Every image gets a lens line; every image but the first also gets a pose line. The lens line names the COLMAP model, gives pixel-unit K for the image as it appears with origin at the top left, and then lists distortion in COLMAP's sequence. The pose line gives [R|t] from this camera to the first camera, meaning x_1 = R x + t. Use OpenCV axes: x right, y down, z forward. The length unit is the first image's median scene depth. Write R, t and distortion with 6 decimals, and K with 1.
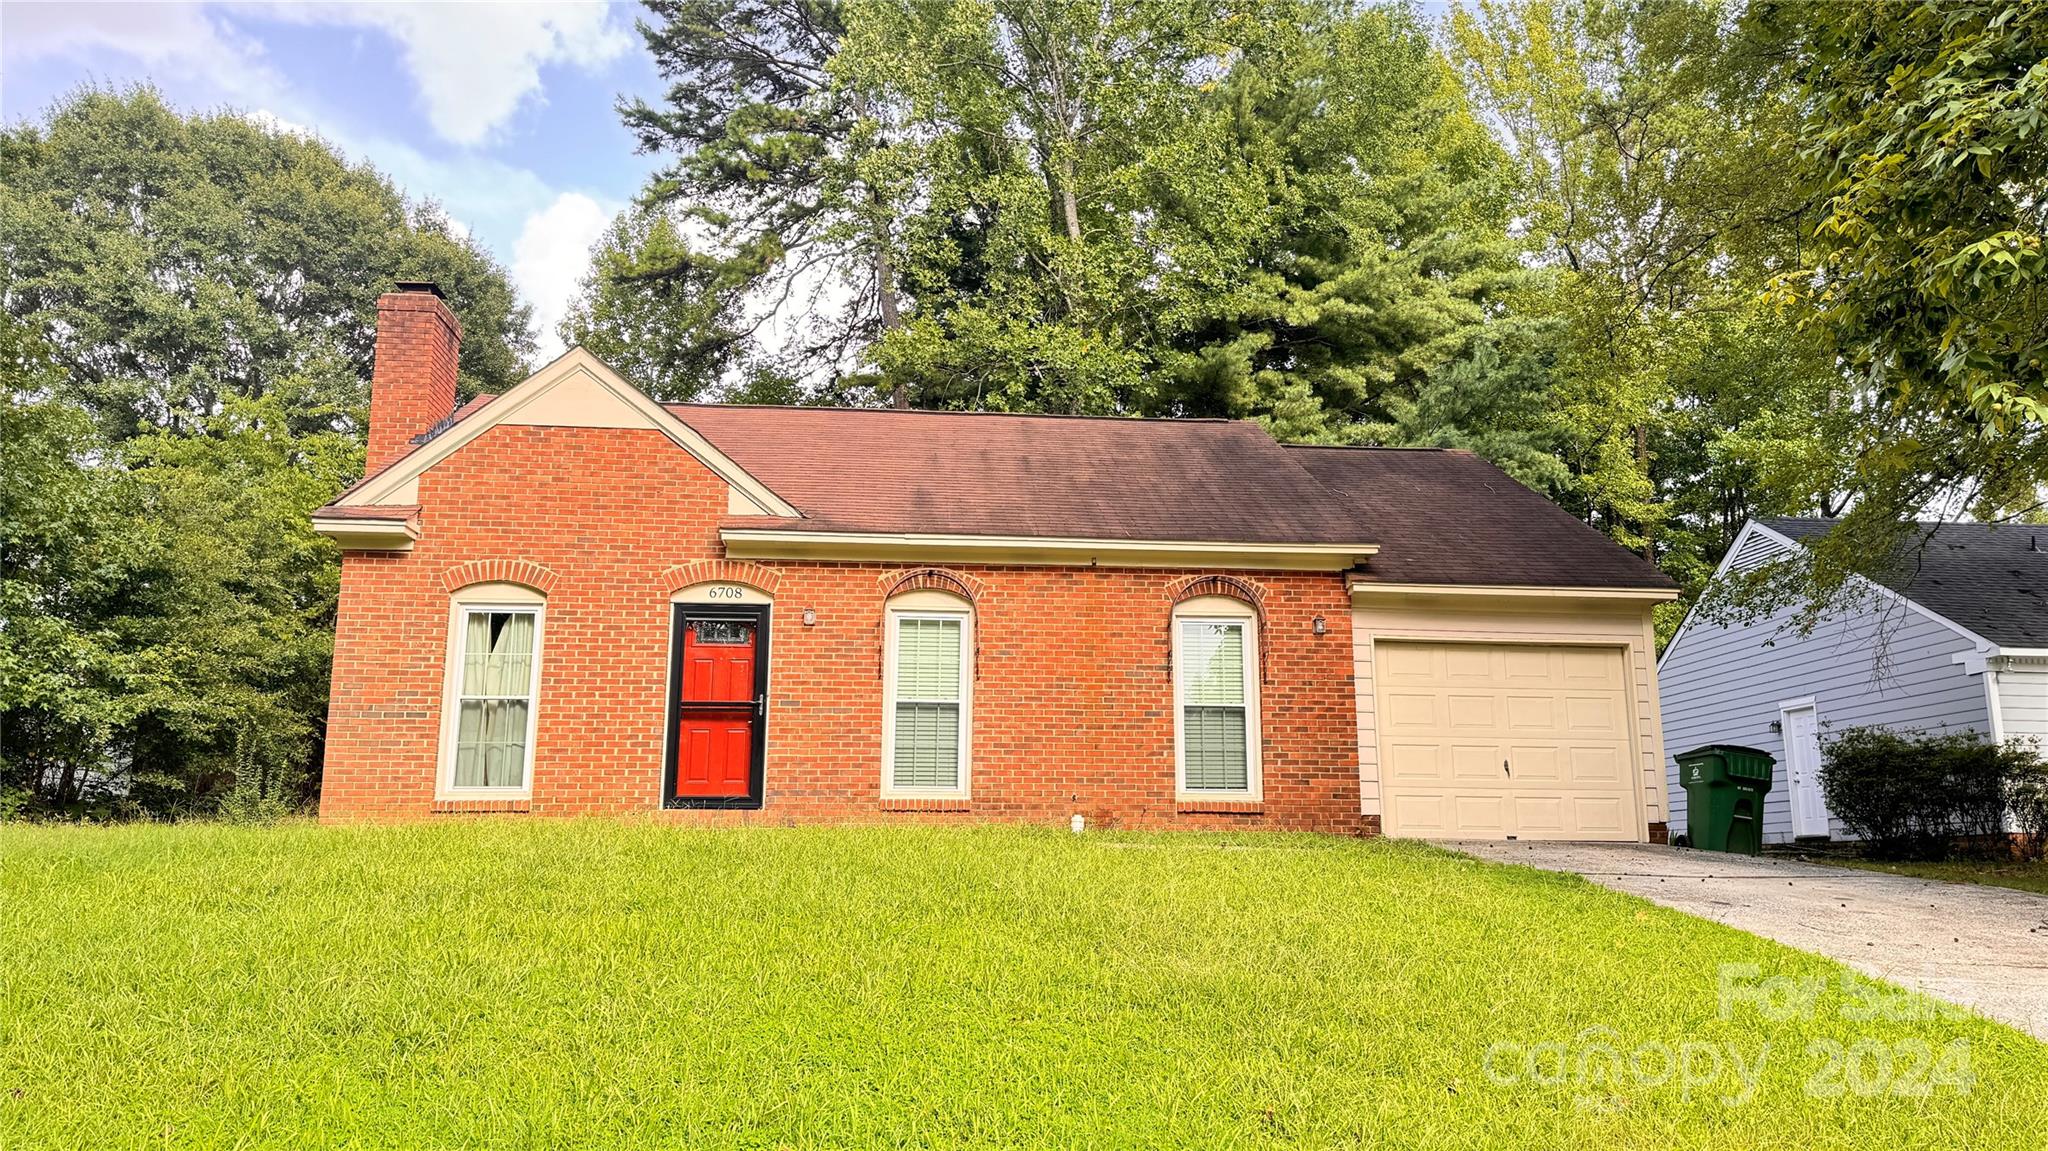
lens RADIAL K [[1434.5, 0, 1024.0], [0, 1434.5, 575.5], [0, 0, 1]] dist [0.066076, -0.000361]
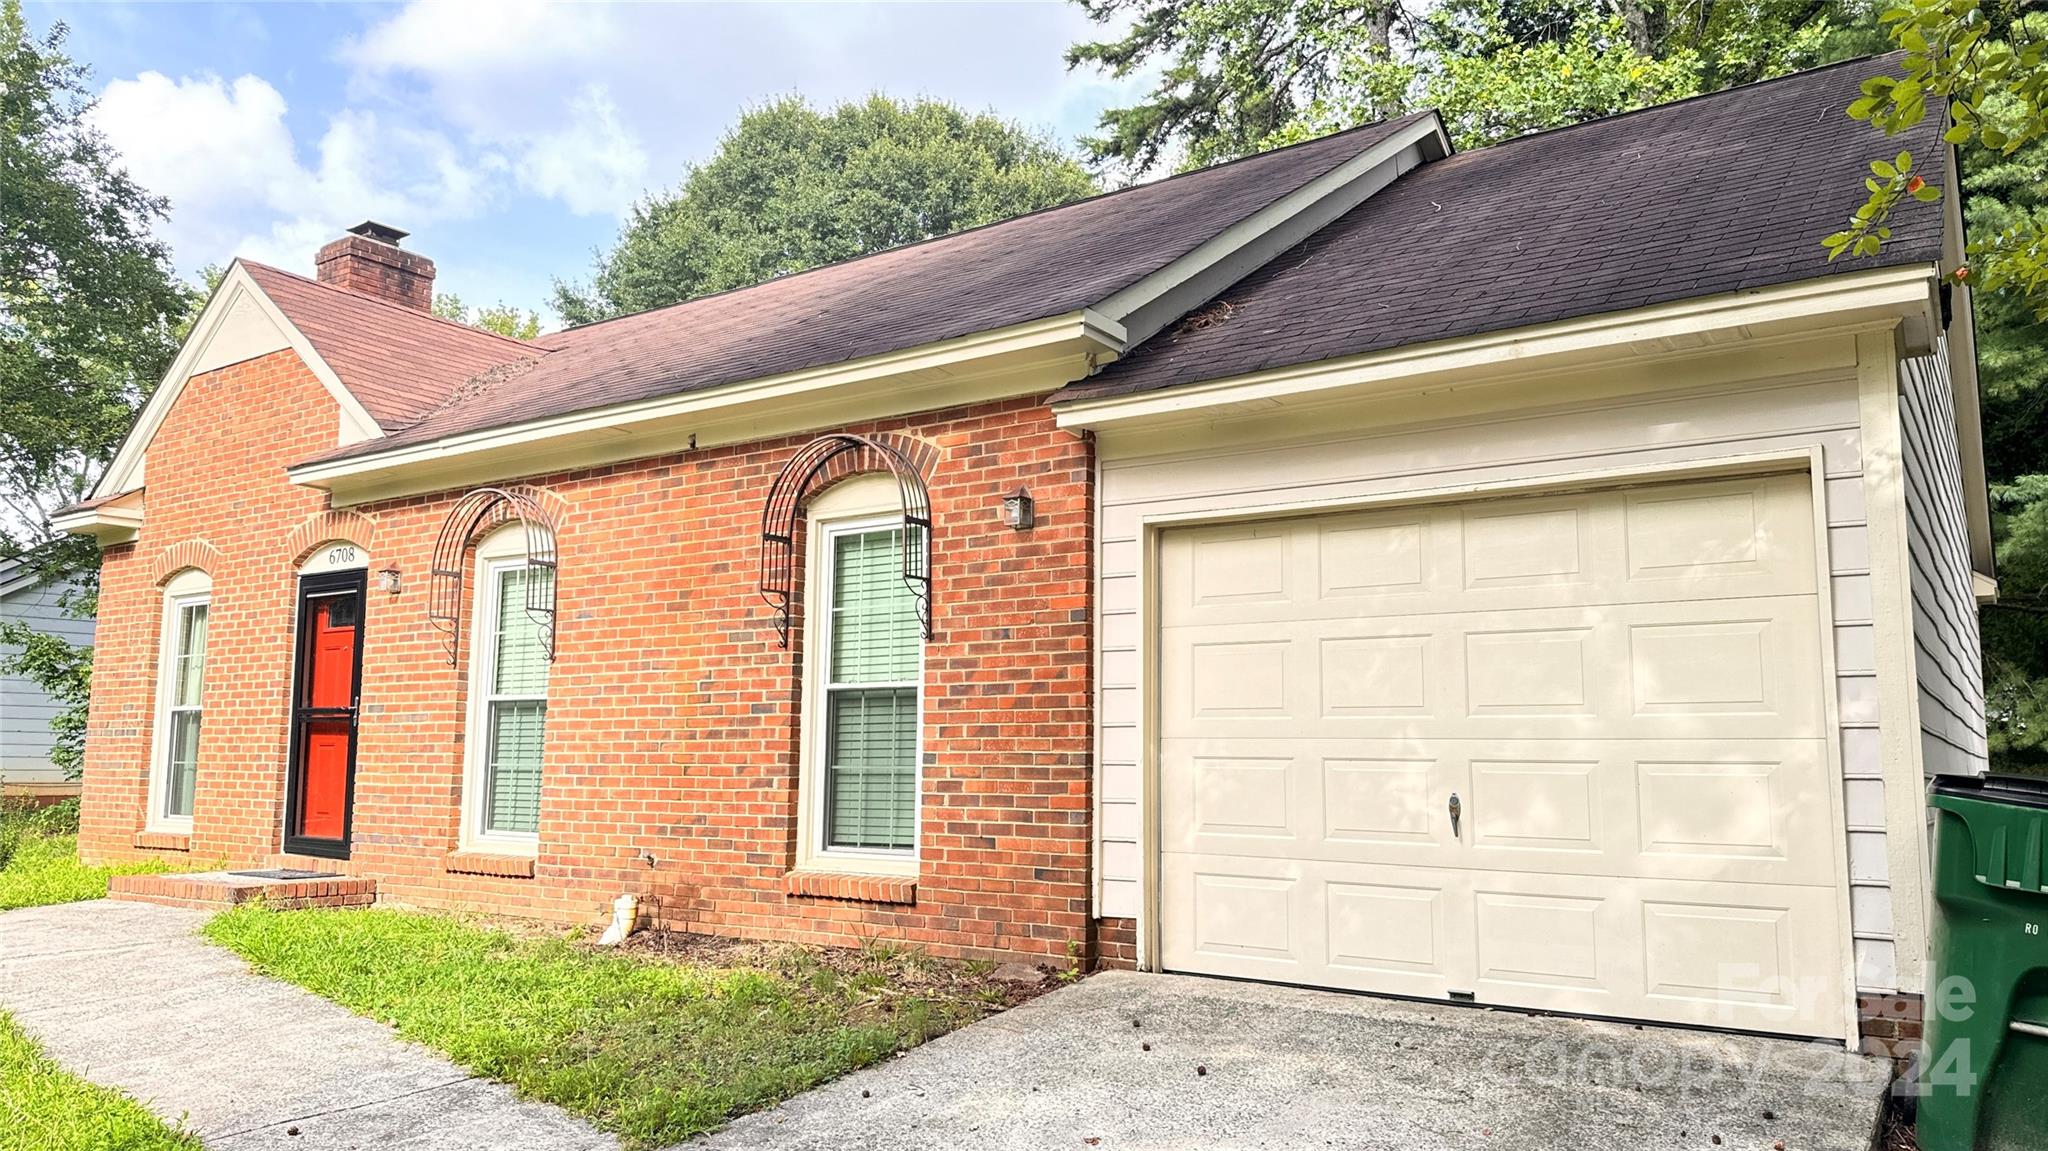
lens RADIAL K [[1434.5, 0, 1024.0], [0, 1434.5, 575.5], [0, 0, 1]] dist [0.066076, -0.000361]
pose [[0.781550, -0.080887, -0.618577, 0.504201], [0.122044, 0.992223, 0.024453, 0.045315], [0.611788, -0.094605, 0.785344, 0.638148]]
